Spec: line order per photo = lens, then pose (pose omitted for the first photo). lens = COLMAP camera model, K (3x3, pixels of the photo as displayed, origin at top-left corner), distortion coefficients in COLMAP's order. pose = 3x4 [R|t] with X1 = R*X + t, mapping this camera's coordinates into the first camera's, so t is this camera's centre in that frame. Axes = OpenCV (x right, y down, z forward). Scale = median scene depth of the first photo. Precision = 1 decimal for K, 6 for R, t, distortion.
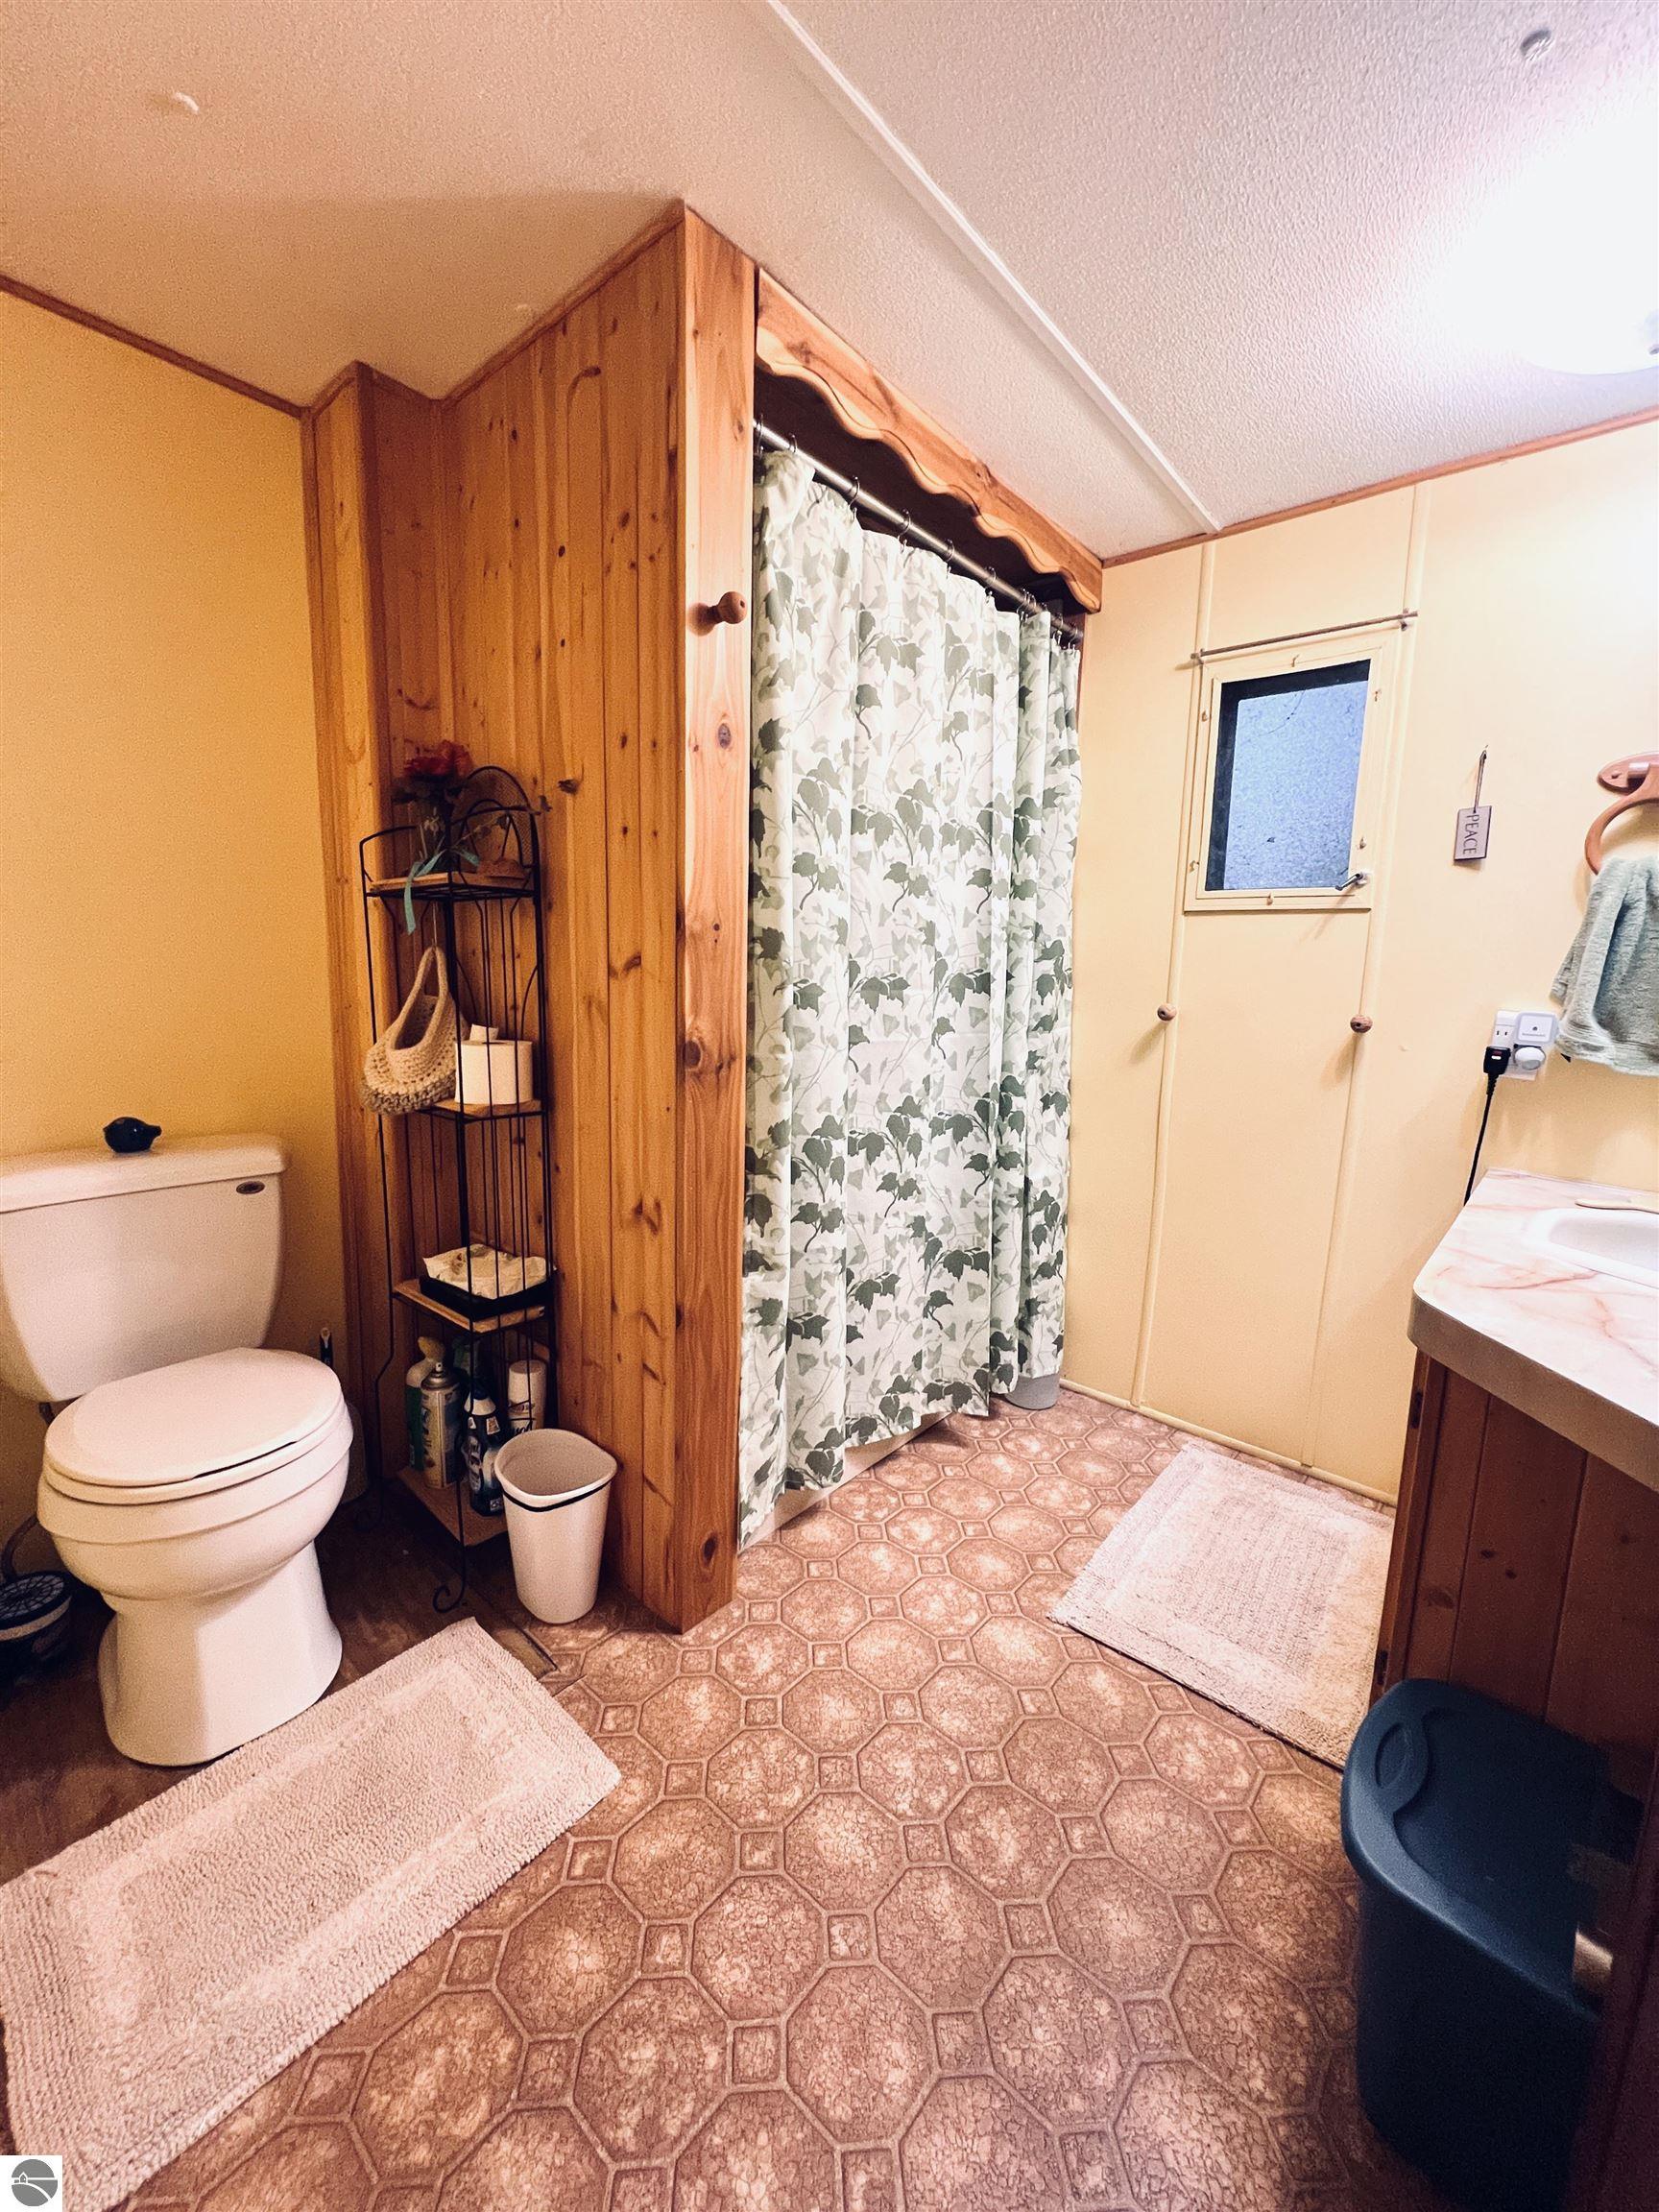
lens RADIAL K [[885.4, 0, 833.4], [0, 885.4, 1103.1], [0, 0, 1]] dist [-0.004603, 0.000463]
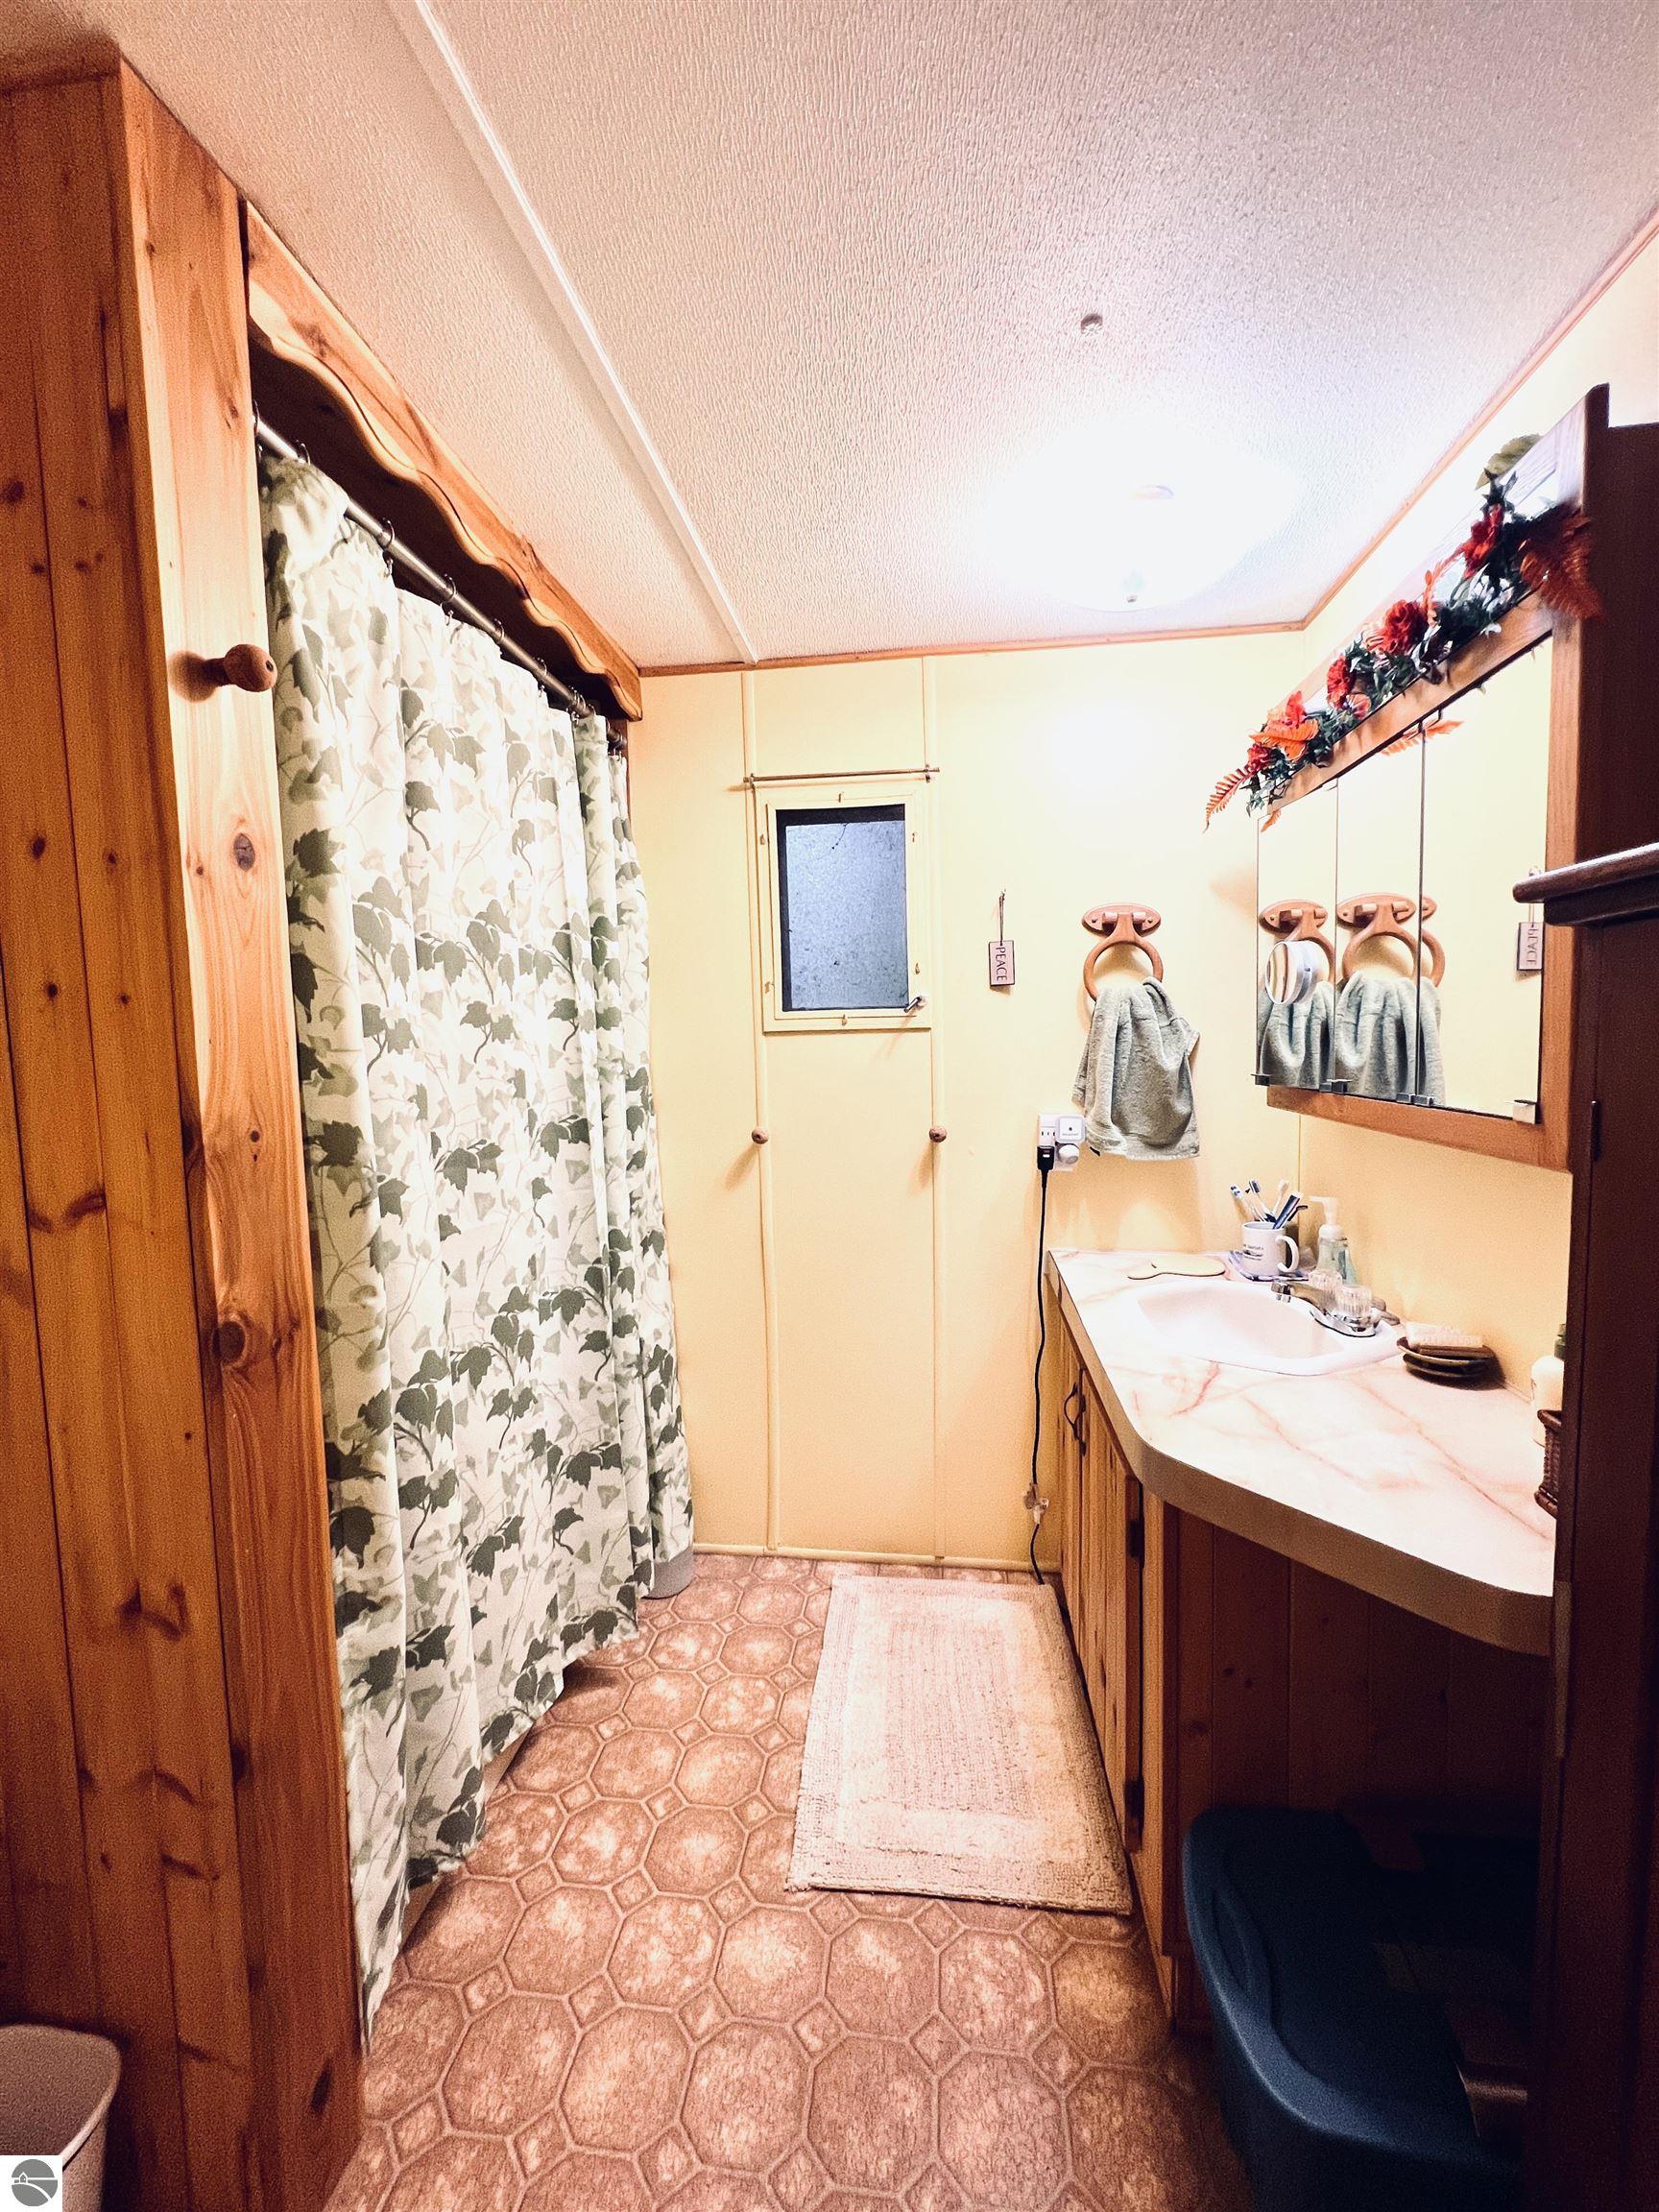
lens RADIAL K [[885.4, 0, 832.3], [0, 885.4, 1100.1], [0, 0, 1]] dist [-0.004603, 0.000463]
pose [[0.830974, -0.089096, 0.549131, -0.109484], [0.131390, 0.990598, -0.038104, -0.118637], [-0.540573, 0.103814, 0.834867, 0.185262]]
